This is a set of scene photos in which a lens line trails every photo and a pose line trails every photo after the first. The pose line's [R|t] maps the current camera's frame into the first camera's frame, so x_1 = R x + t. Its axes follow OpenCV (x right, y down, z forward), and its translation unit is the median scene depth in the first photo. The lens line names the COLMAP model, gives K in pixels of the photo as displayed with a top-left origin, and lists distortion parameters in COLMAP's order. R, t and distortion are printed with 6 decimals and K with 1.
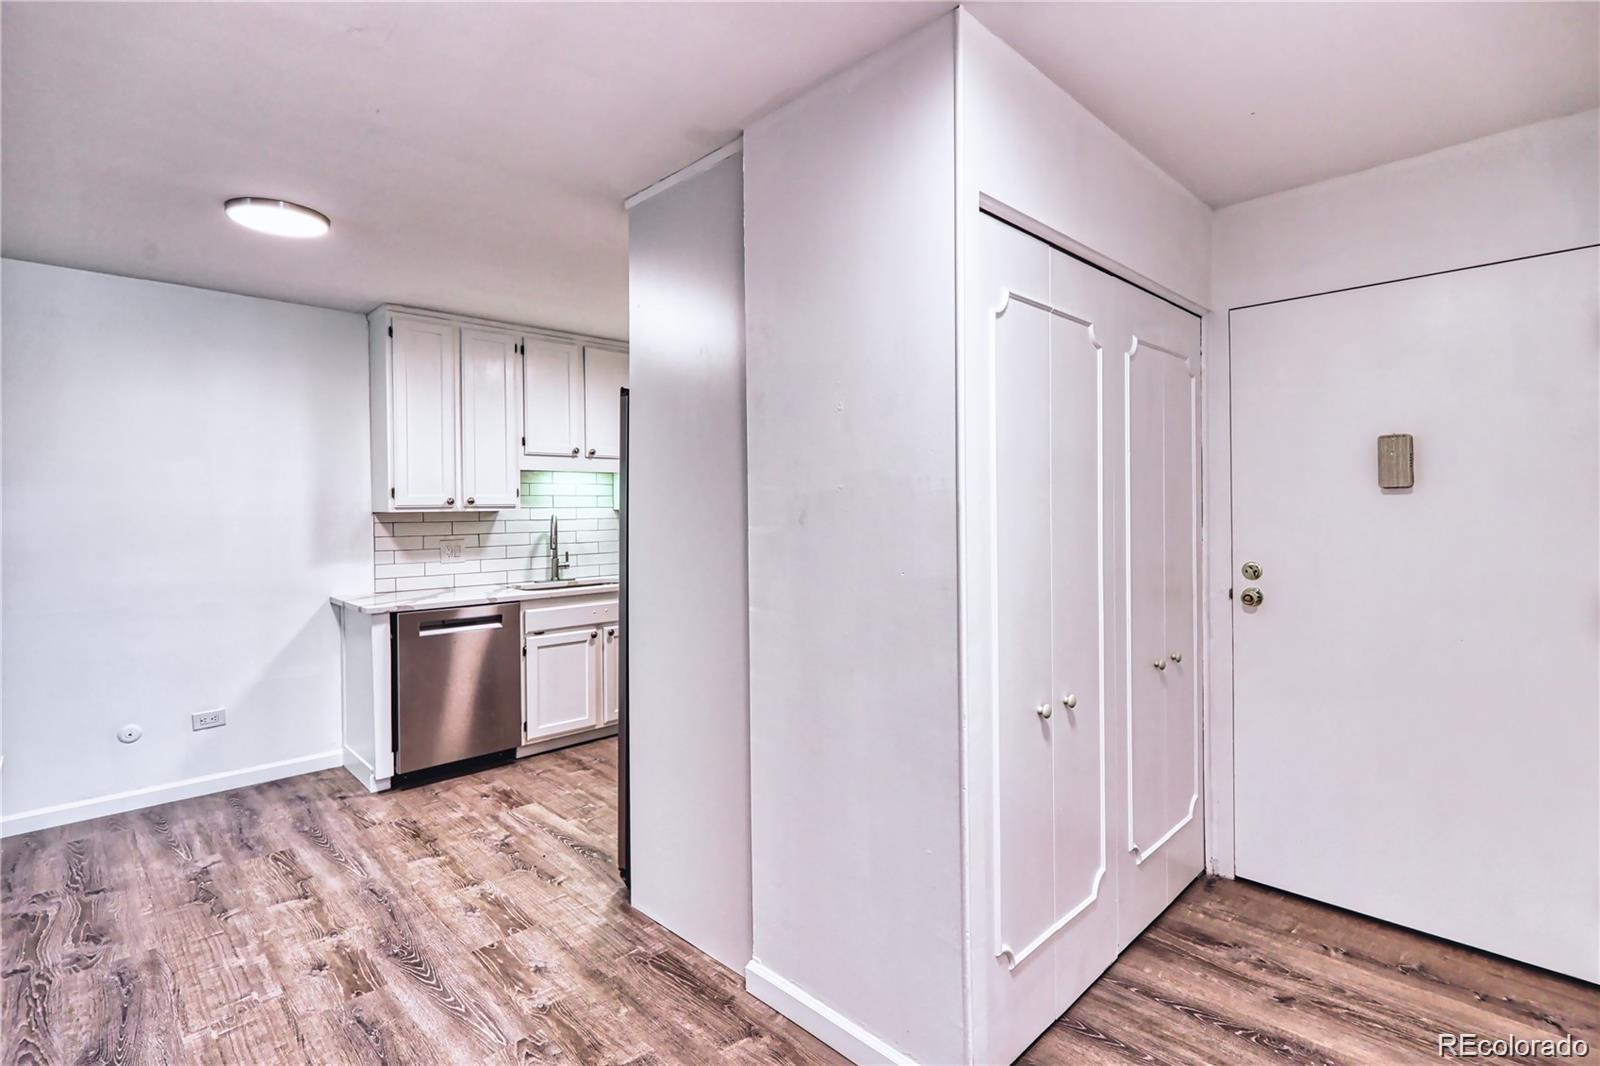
lens RADIAL K [[748.9, 0, 801.8], [0, 748.9, 516.5], [0, 0, 1]] dist [0.005087, 0.000029]
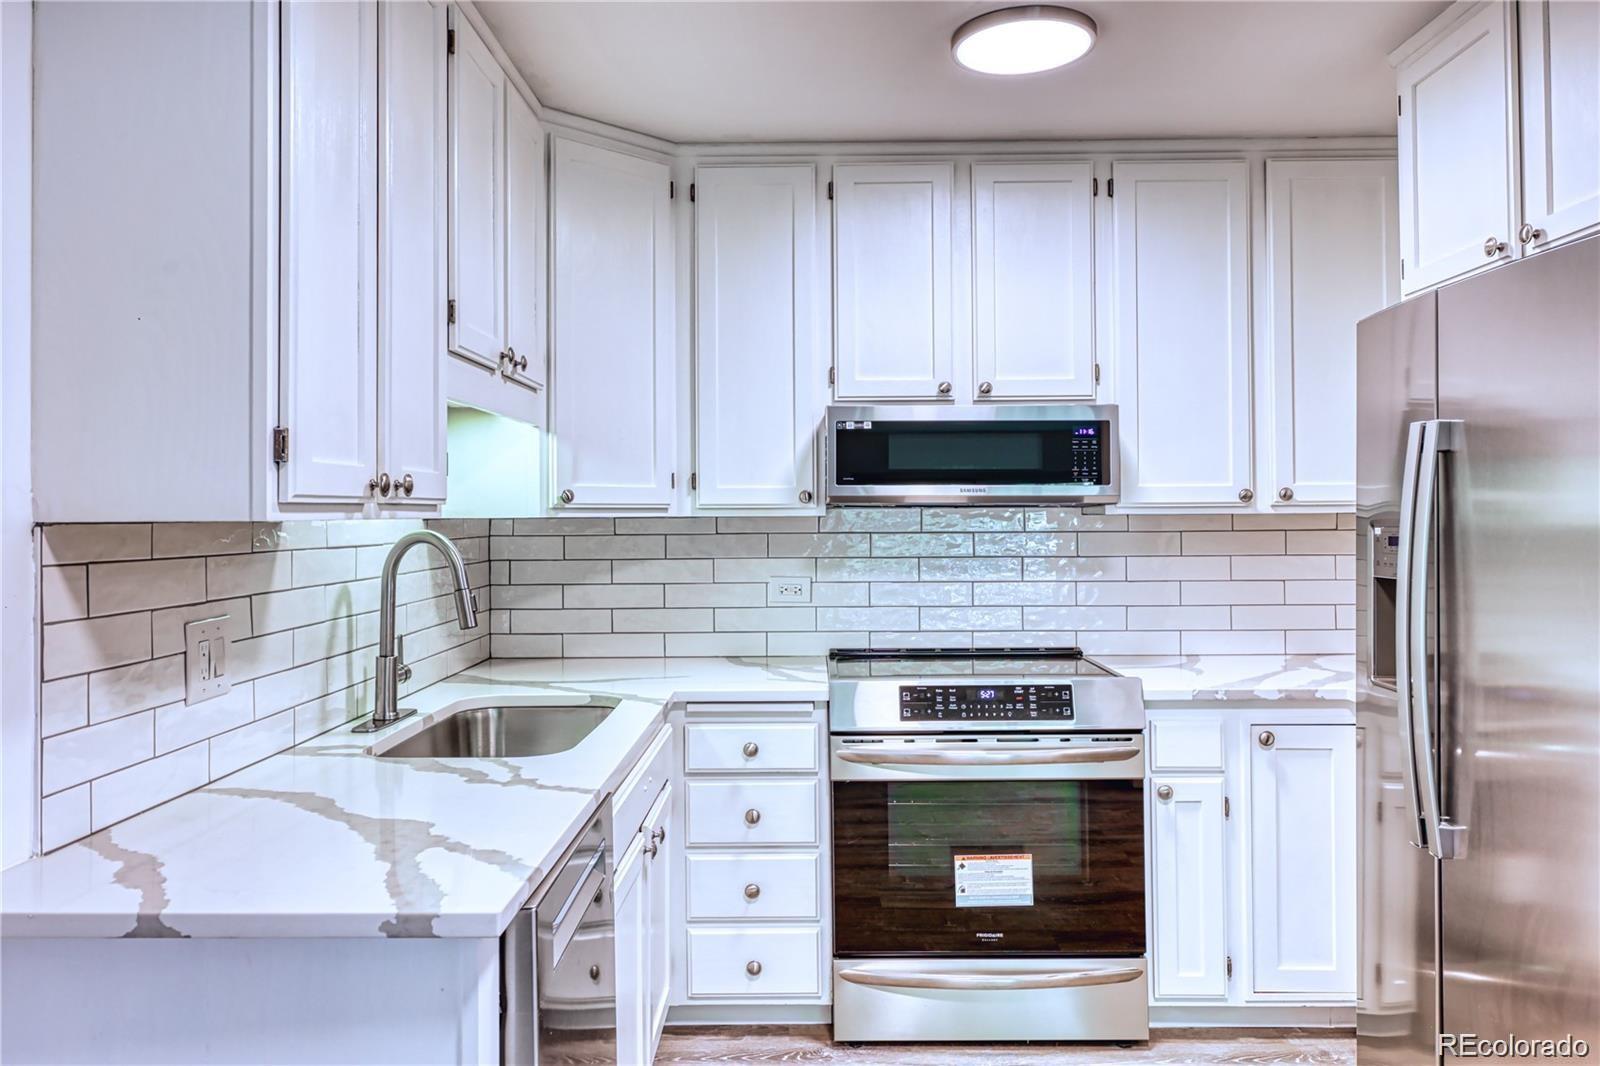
lens RADIAL K [[1122.2, 0, 779.6], [0, 1122.2, 503.7], [0, 0, 1]] dist [0.004603, 0.000123]
pose [[0.727825, 0.009380, 0.685699, -1.177222], [0.011440, 0.999601, -0.025817, -0.003373], [-0.685667, 0.026635, 0.727428, 0.940033]]
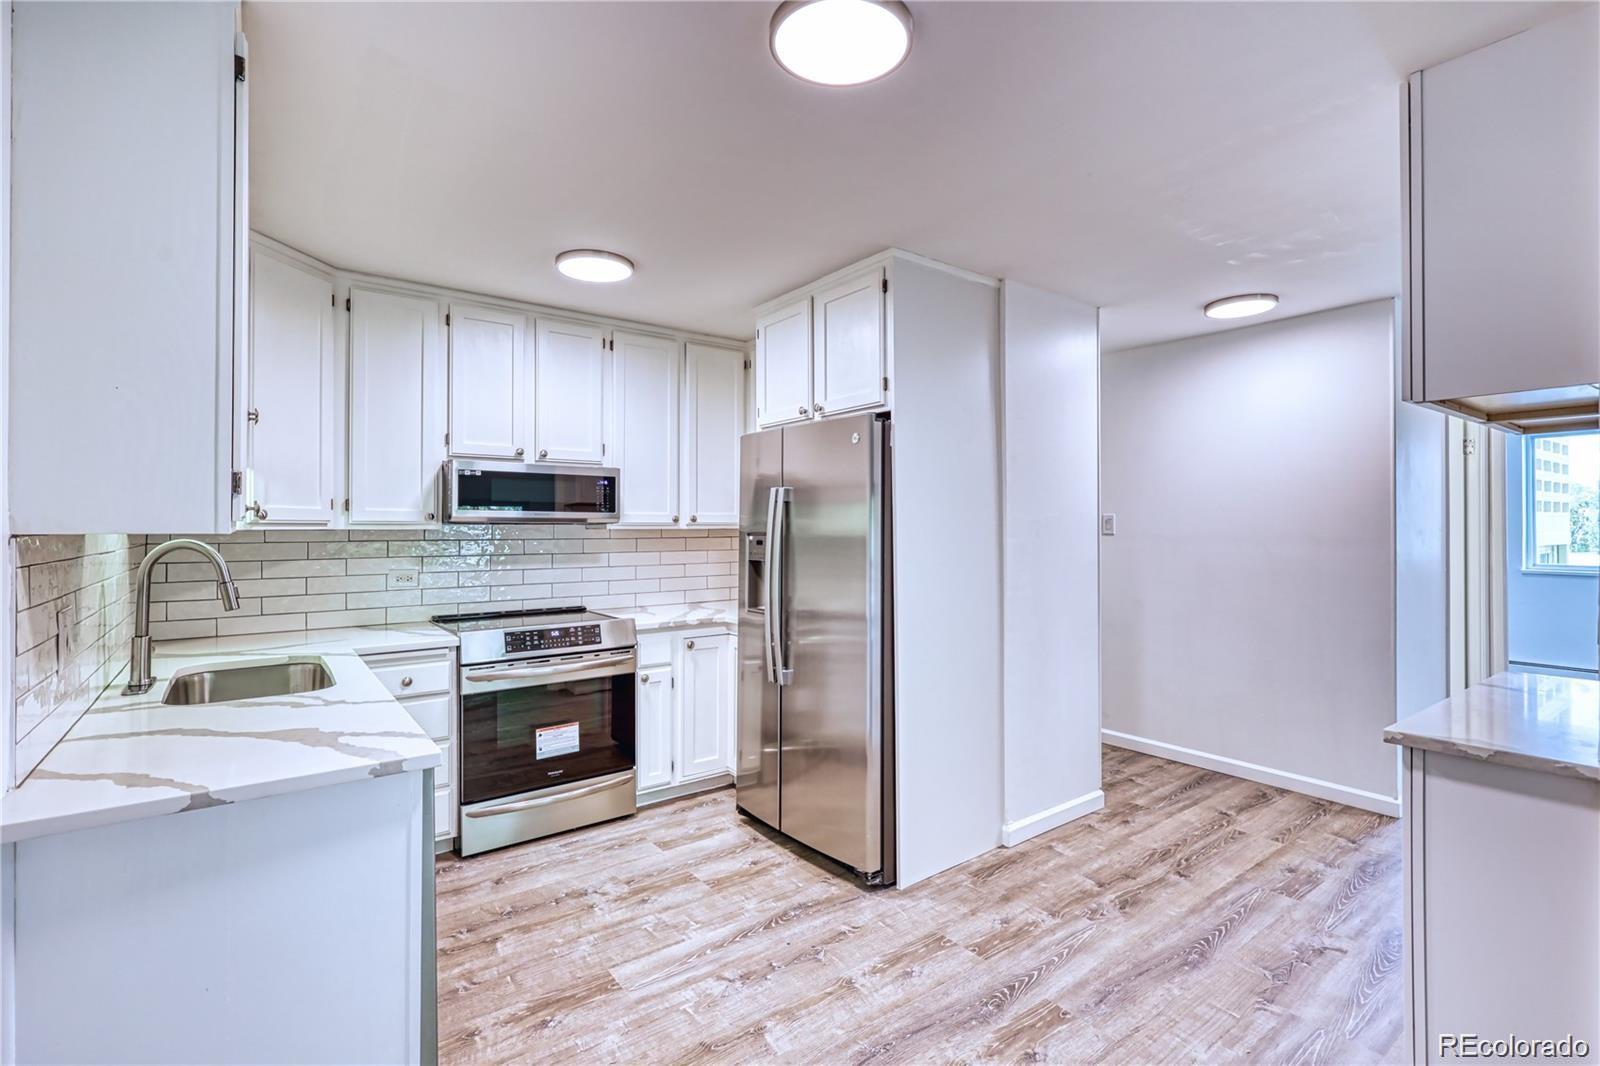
lens RADIAL K [[748.9, 0, 800.5], [0, 748.9, 529.8], [0, 0, 1]] dist [0.005087, 0.000029]
pose [[0.132444, 0.002164, 0.991188, -1.321248], [0.013164, 0.999906, -0.003942, -0.005257], [-0.991103, 0.013570, 0.132403, 0.981993]]
